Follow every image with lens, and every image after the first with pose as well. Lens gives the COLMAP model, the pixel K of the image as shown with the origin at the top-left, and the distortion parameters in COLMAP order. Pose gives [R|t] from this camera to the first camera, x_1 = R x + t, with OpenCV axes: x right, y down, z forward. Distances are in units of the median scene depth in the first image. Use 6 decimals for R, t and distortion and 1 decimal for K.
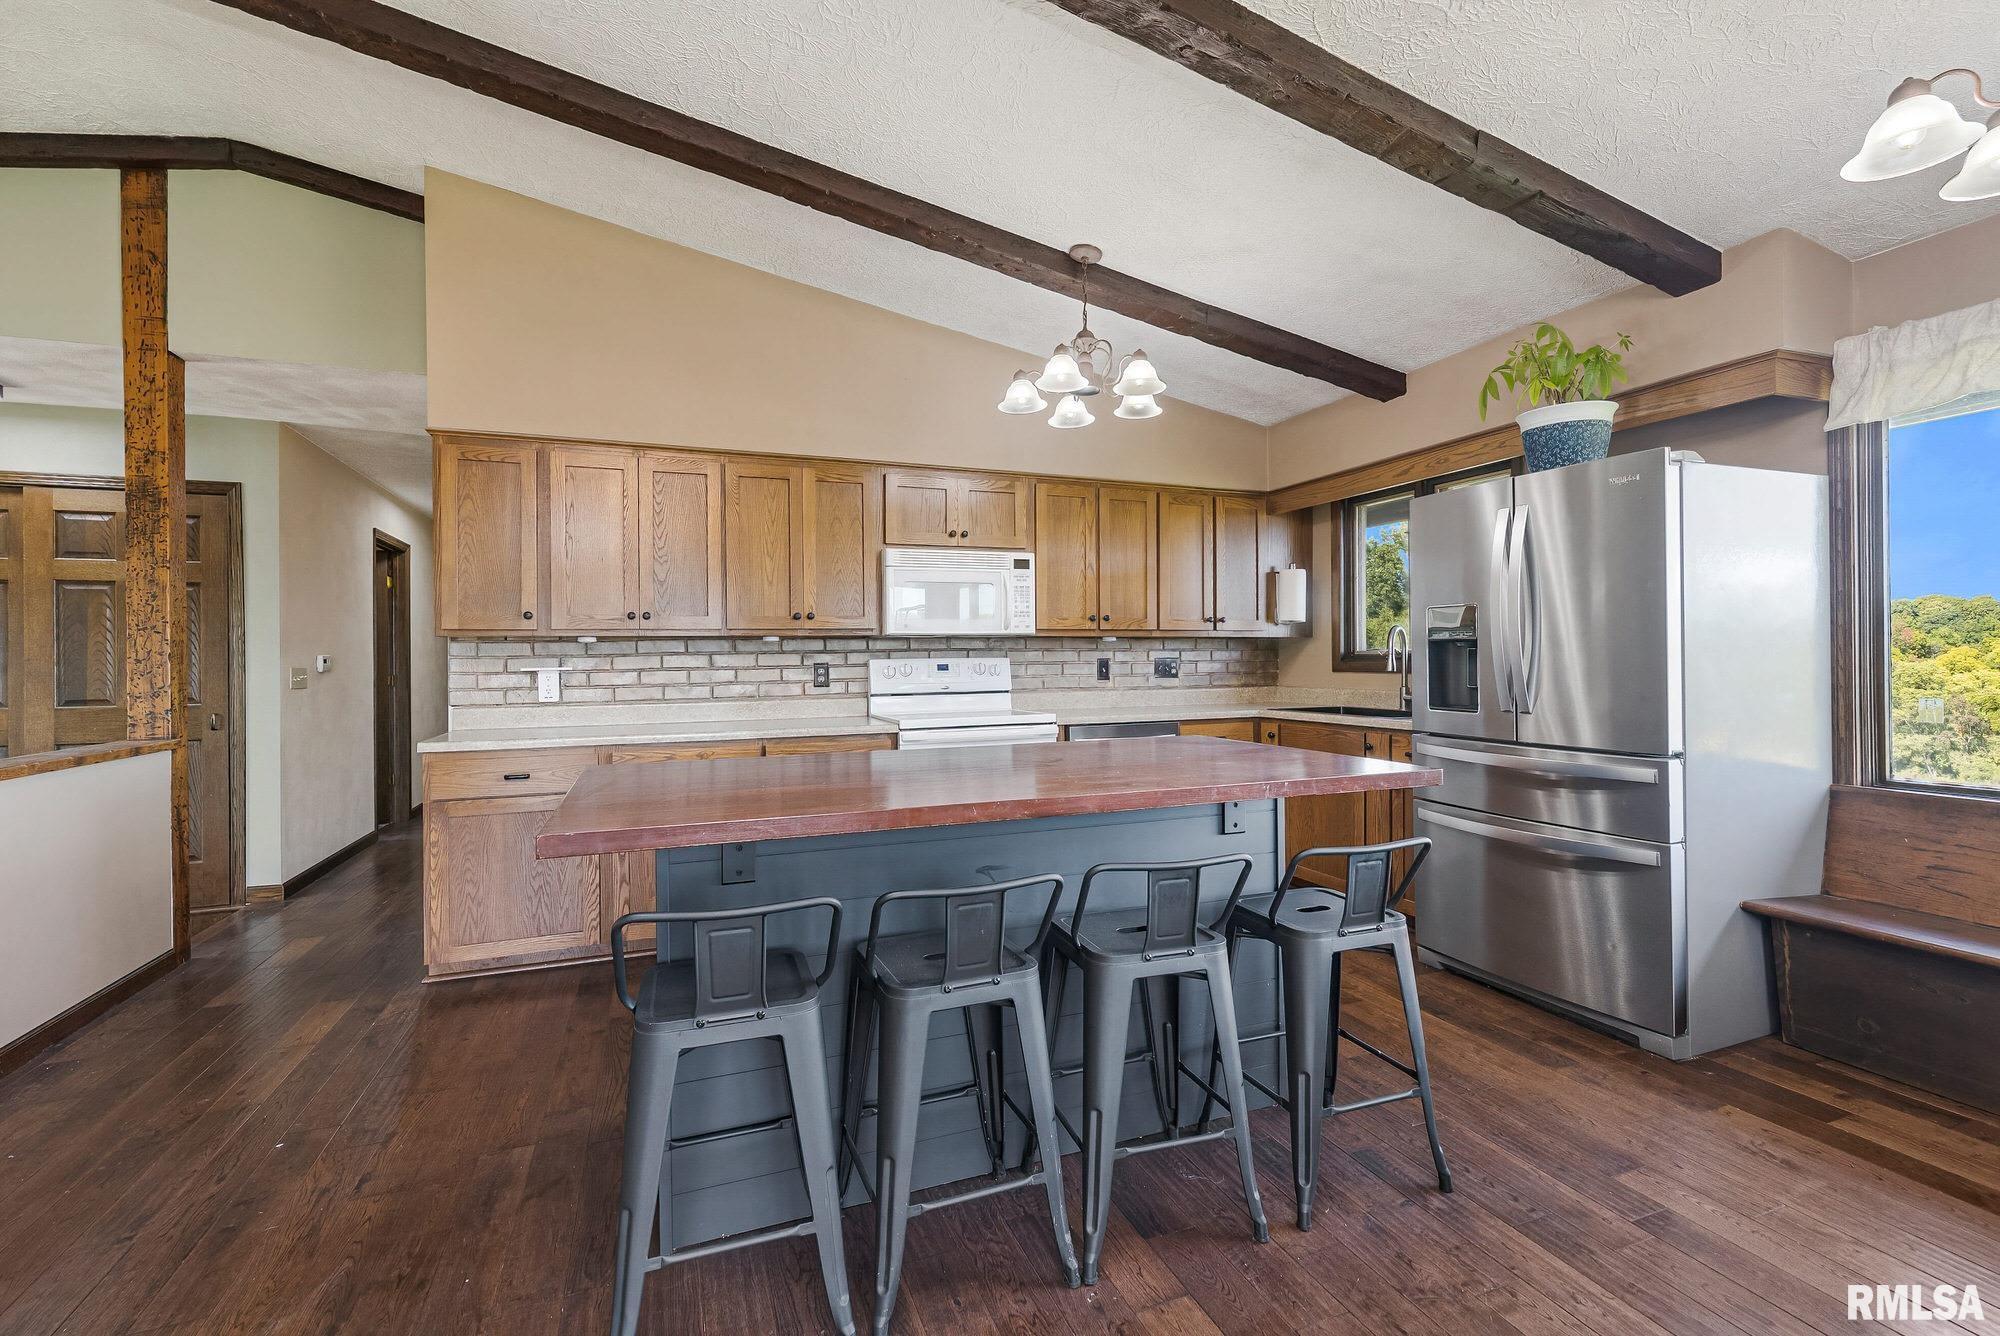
lens RADIAL K [[870.4, 0, 1000.4], [0, 870.4, 656.8], [0, 0, 1]] dist [-0.001237, -0.000401]
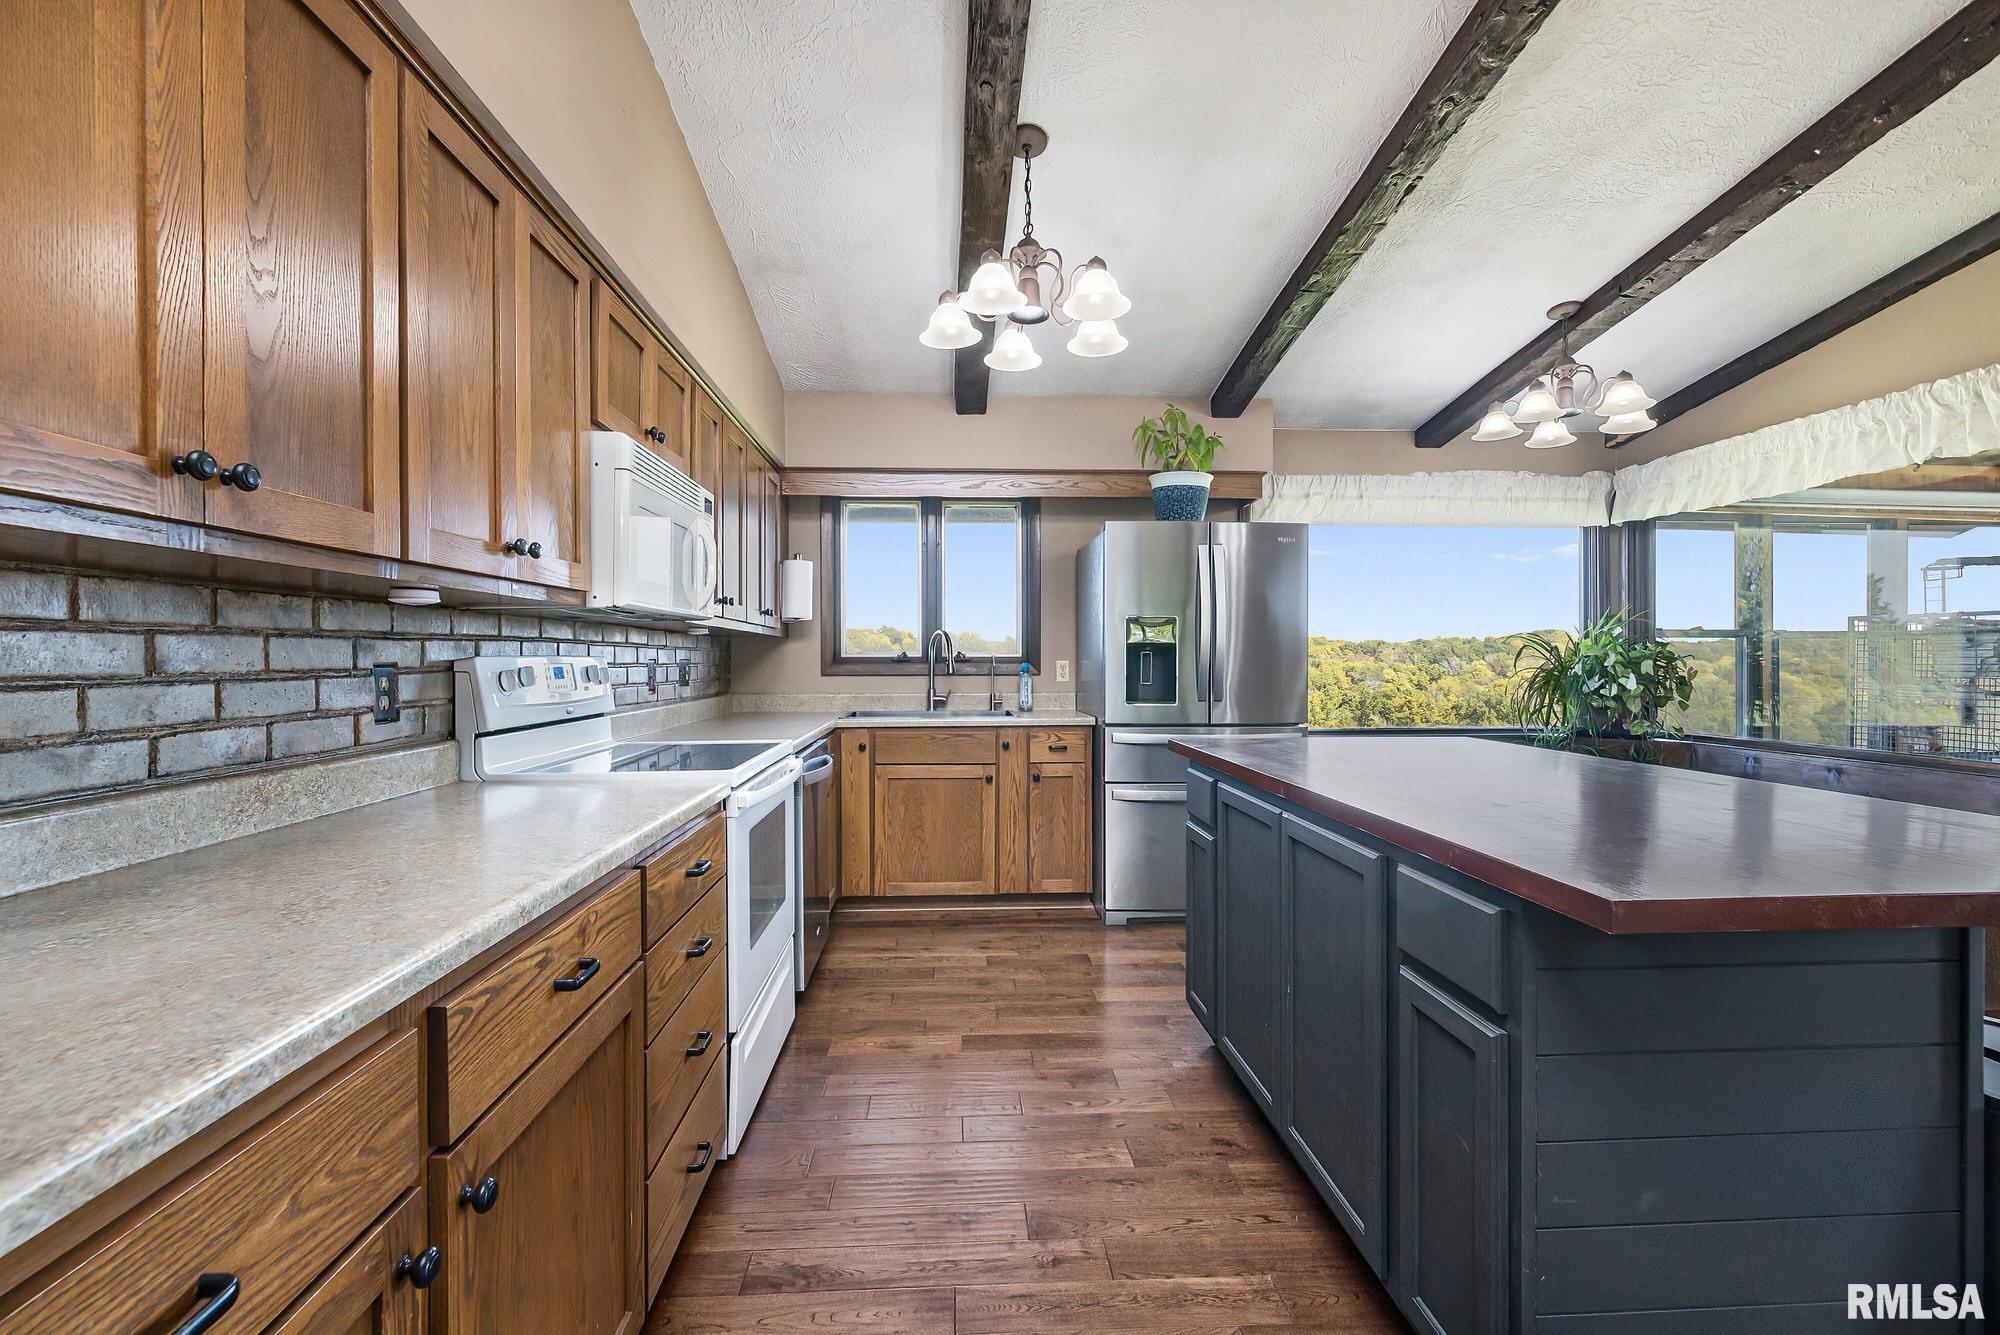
lens RADIAL K [[870.4, 0, 1000.4], [0, 870.4, 656.3], [0, 0, 1]] dist [-0.001237, -0.000401]
pose [[0.310008, 0.011173, 0.950668, -0.519782], [-0.001159, 0.999935, -0.011374, 0.008414], [-0.950733, 0.002424, 0.310001, 0.622608]]
